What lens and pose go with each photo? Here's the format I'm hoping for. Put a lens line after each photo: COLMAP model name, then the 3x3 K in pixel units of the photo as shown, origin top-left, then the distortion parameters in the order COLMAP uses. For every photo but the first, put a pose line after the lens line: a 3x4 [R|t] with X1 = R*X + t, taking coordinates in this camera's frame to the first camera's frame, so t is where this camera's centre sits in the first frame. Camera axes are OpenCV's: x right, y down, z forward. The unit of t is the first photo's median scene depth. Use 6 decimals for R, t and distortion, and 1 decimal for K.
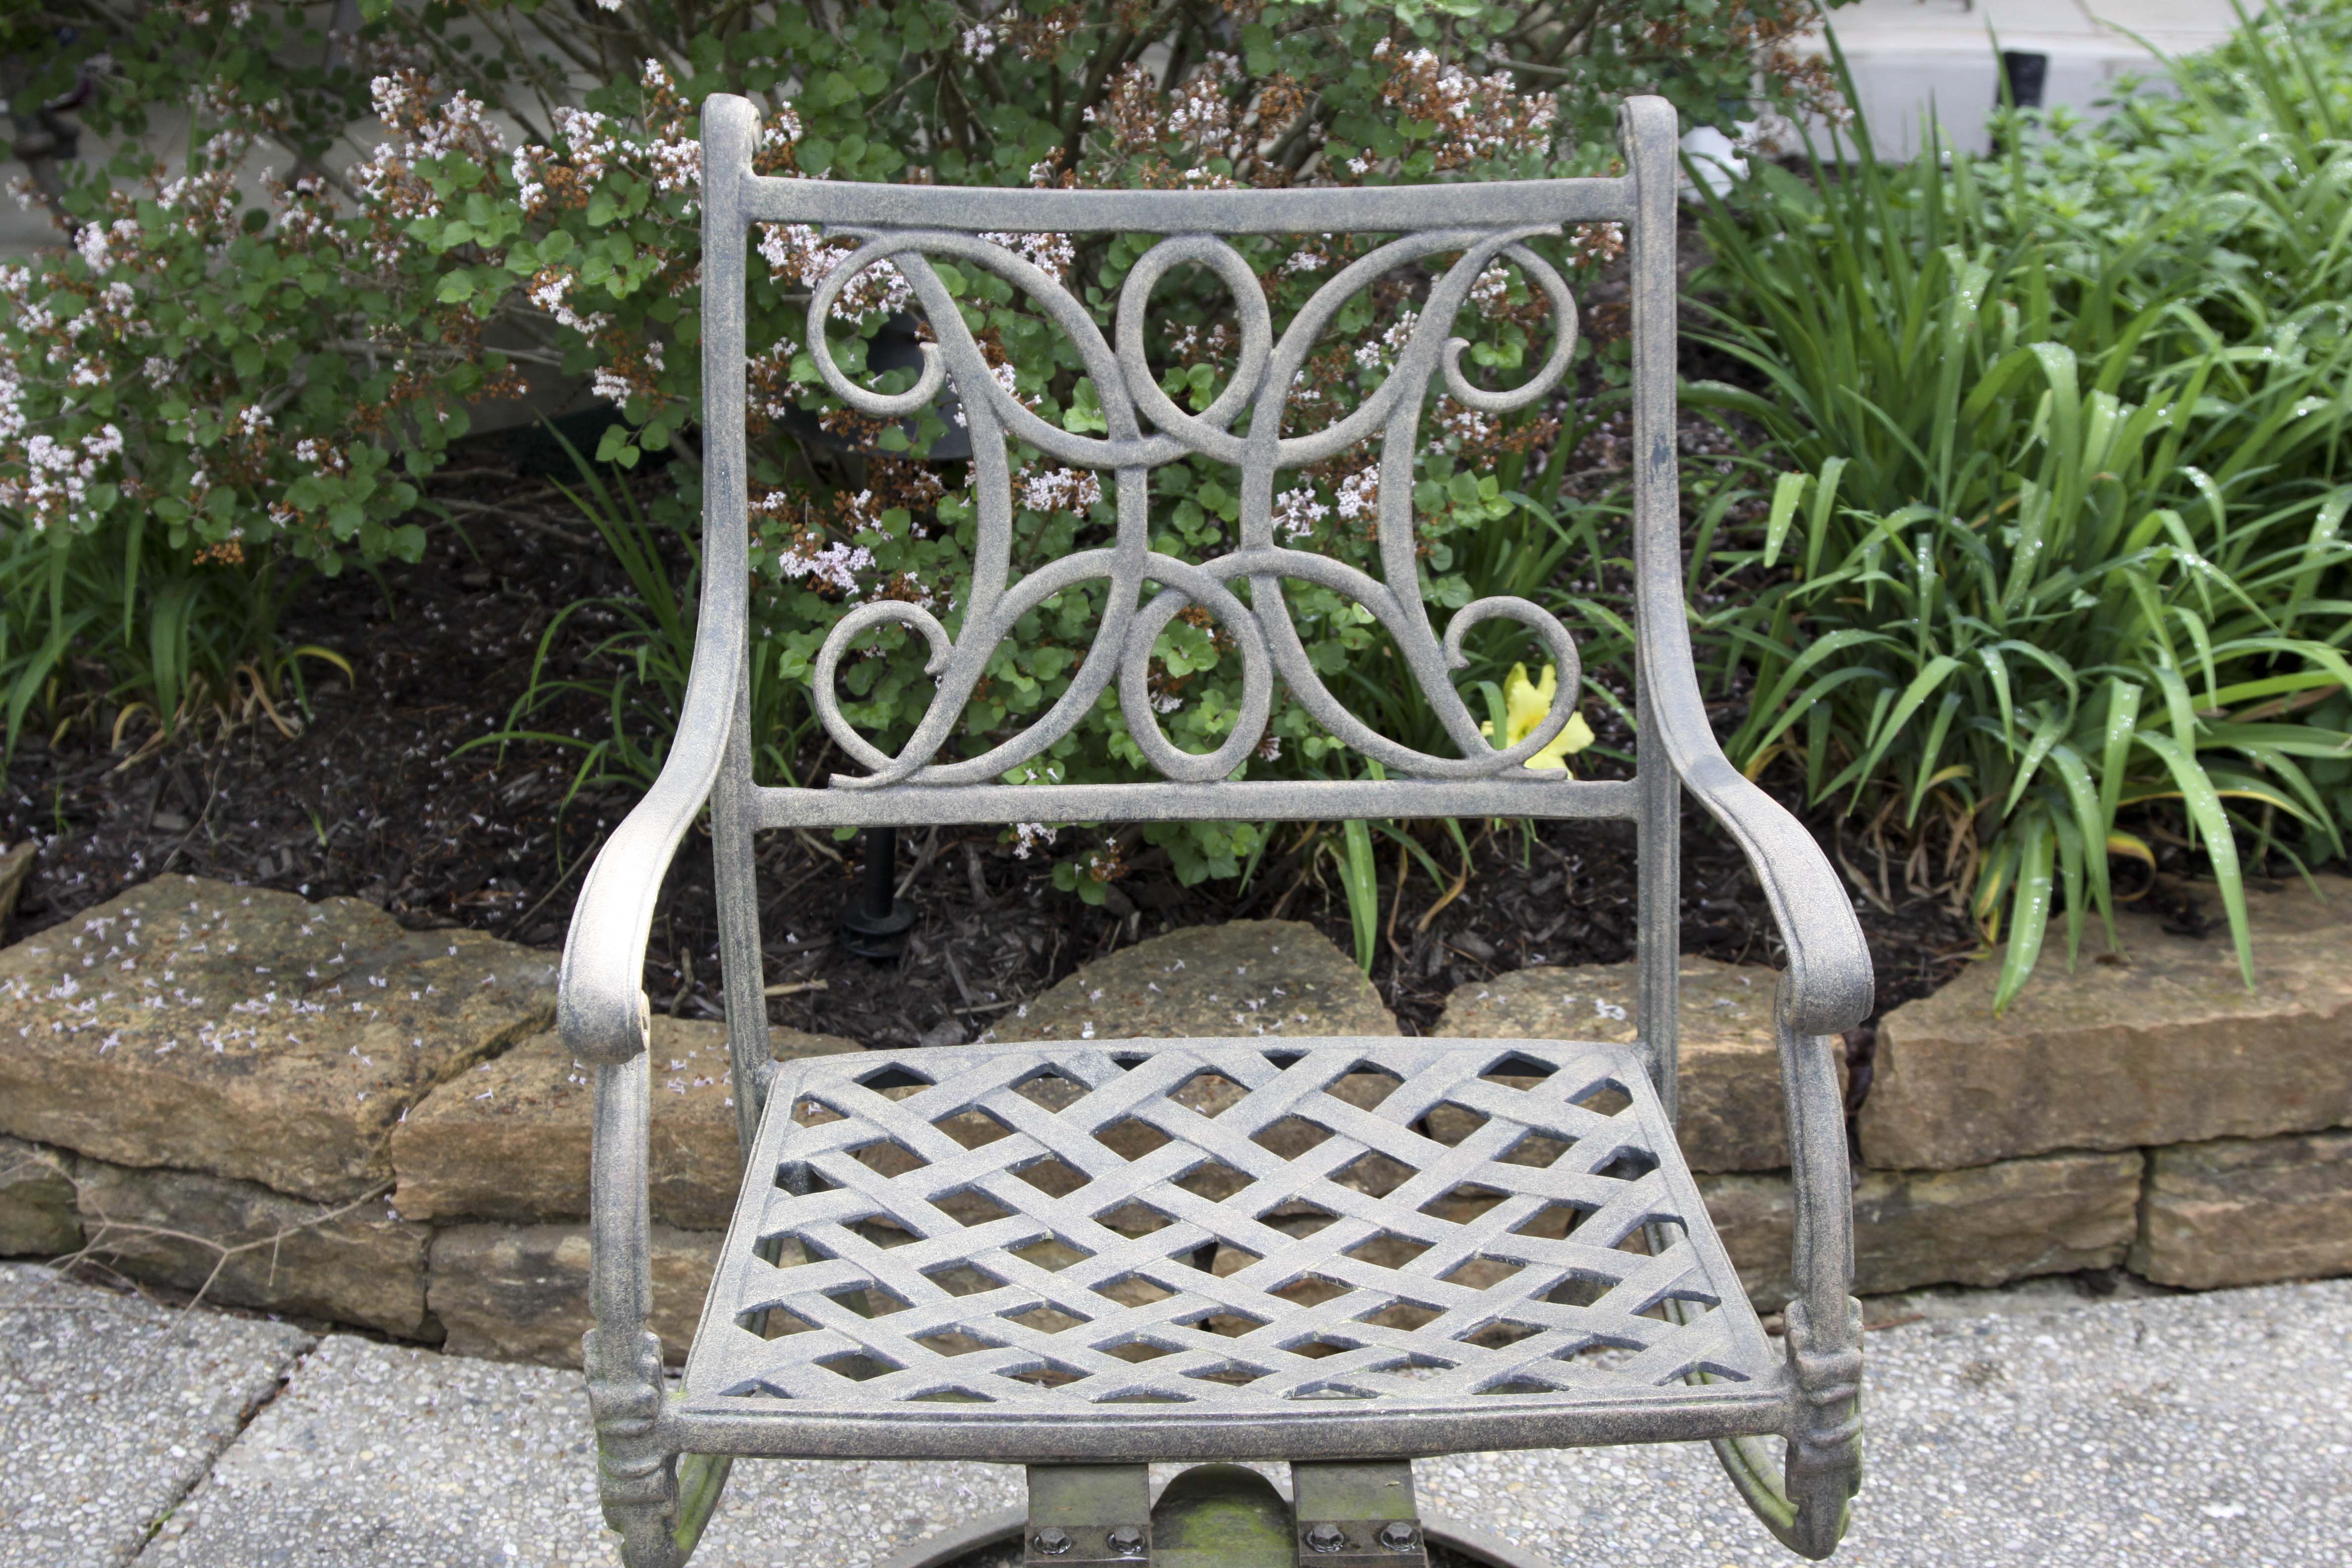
lens RADIAL K [[4012.3, 0, 1170.6], [0, 4012.3, 790.0], [0, 0, 1]] dist [0.078927, 0.000000]
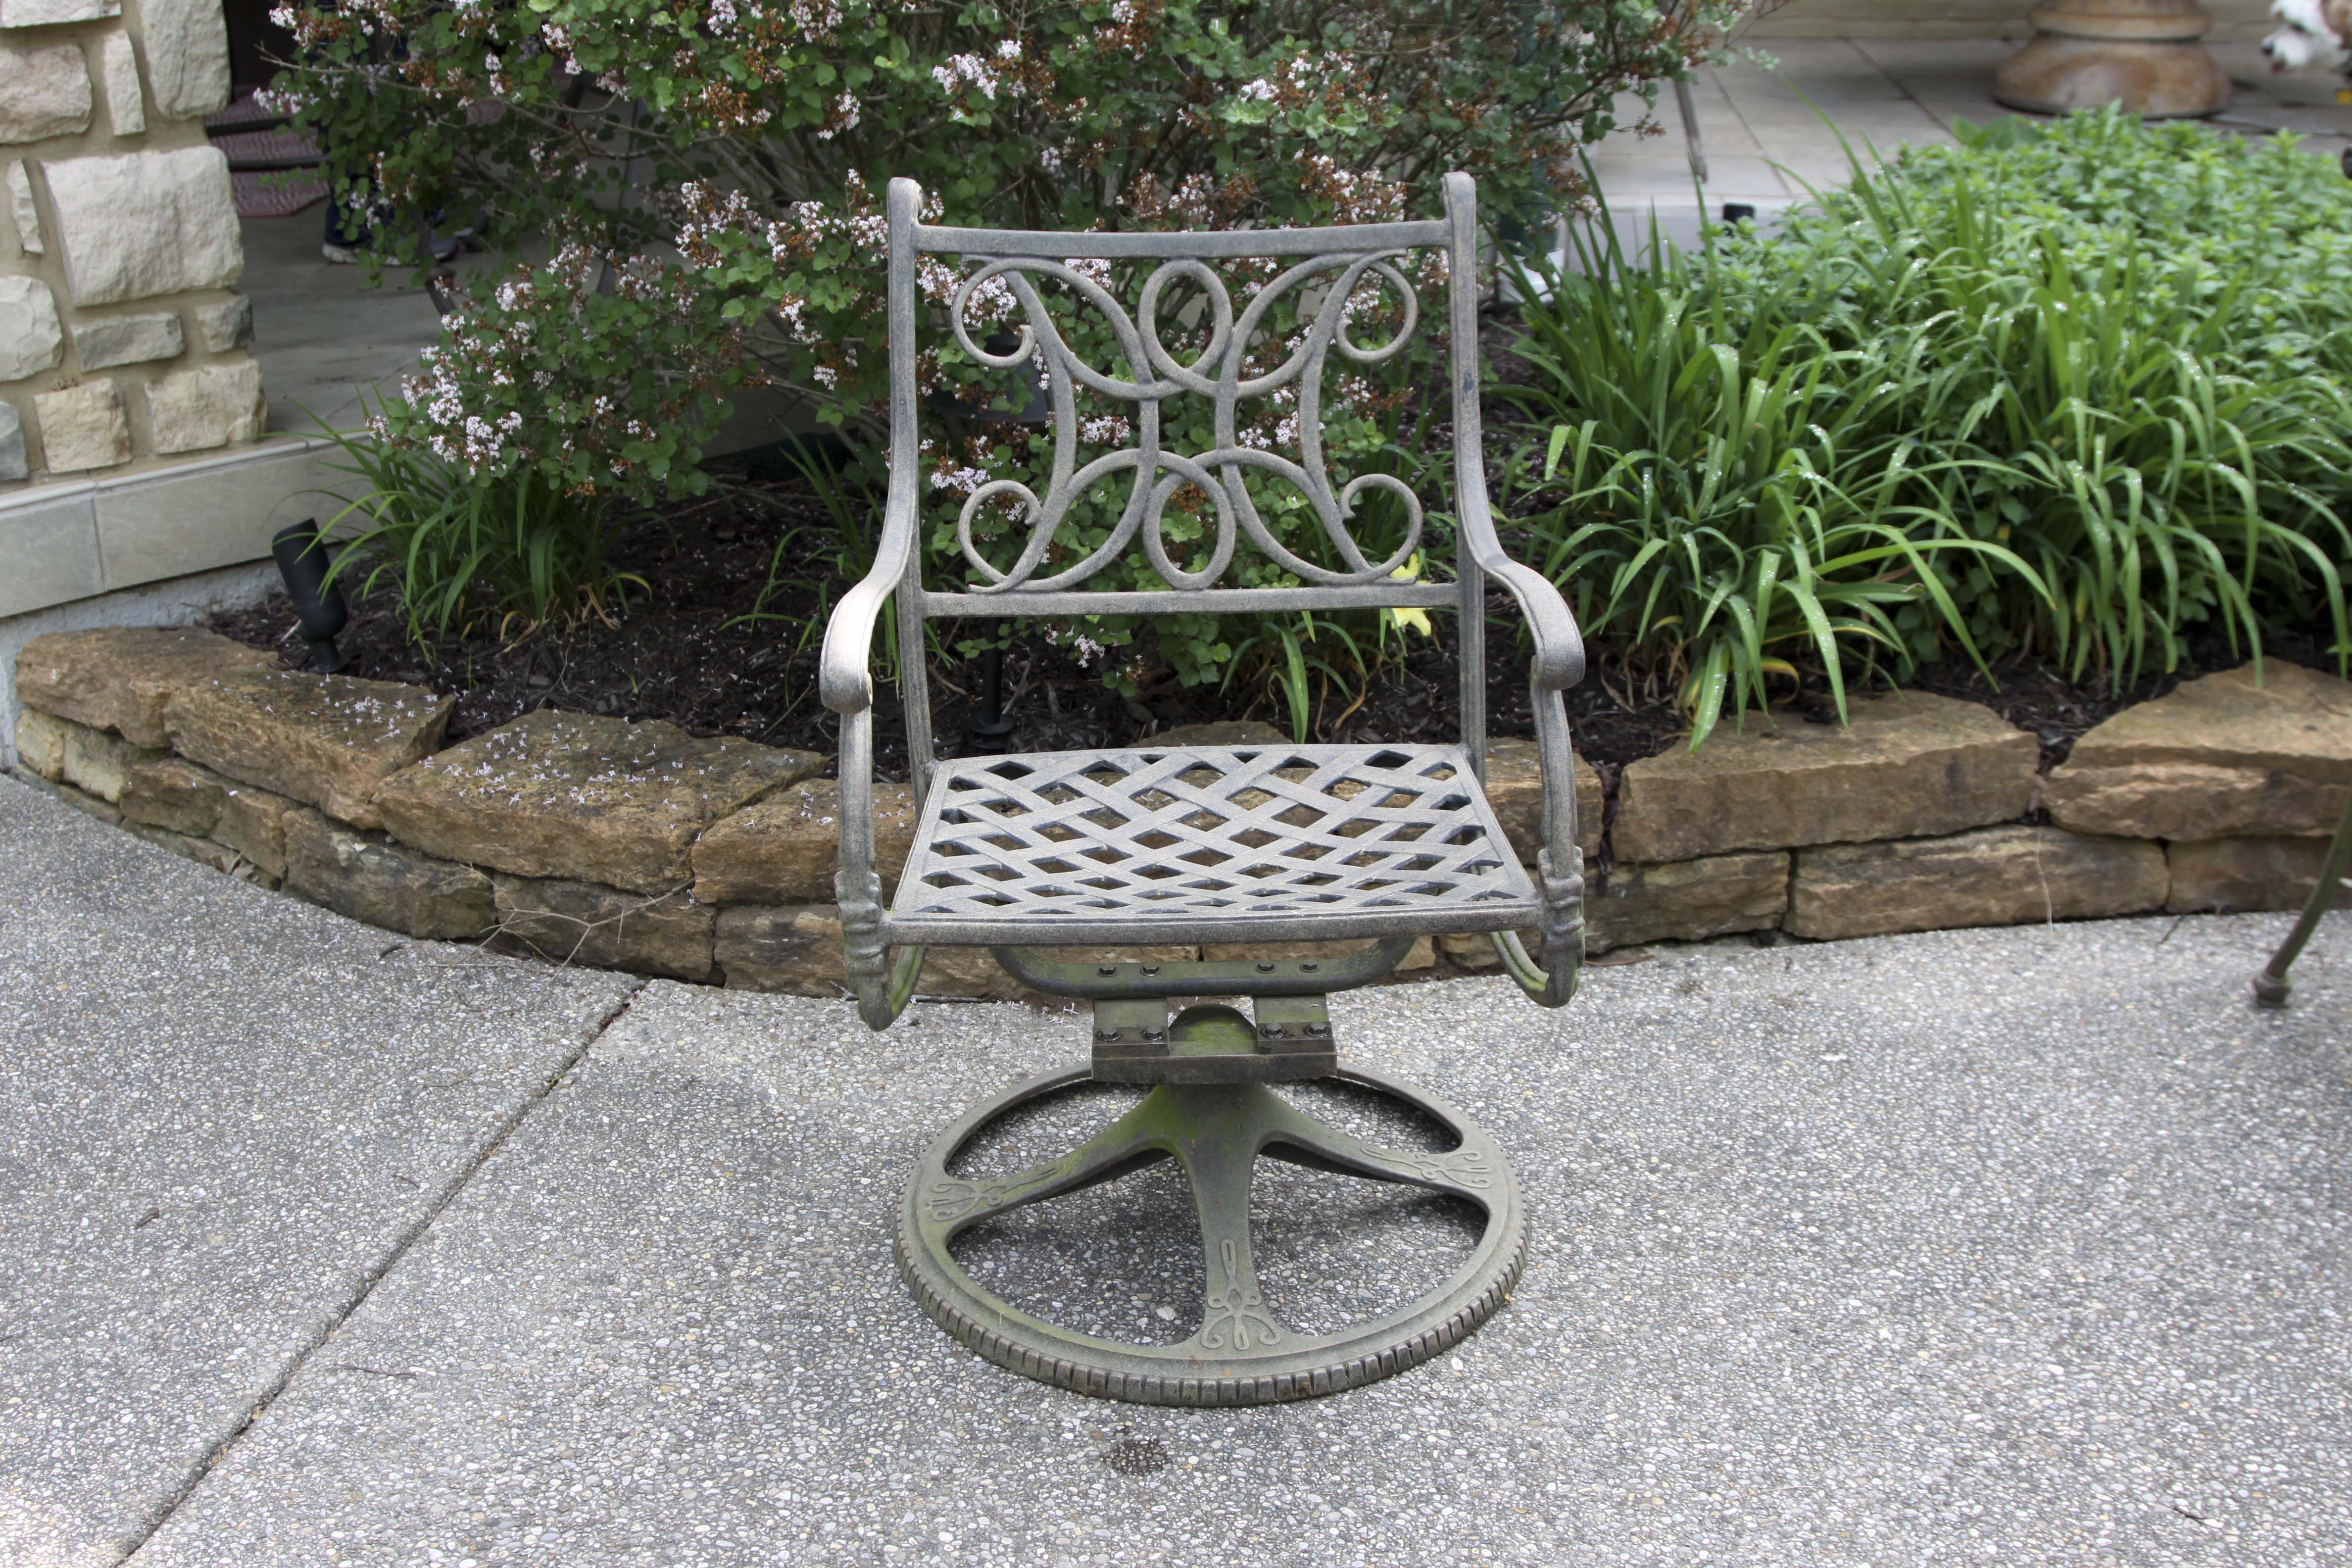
lens RADIAL K [[3172.8, 0, 1155.6], [0, 3172.8, 854.5], [0, 0, 1]] dist [-0.034509, 0.000000]
pose [[0.999883, -0.012909, -0.008159, 0.001202], [0.012763, 0.999762, -0.017695, 0.115691], [0.008386, 0.017589, 0.999810, -0.265733]]
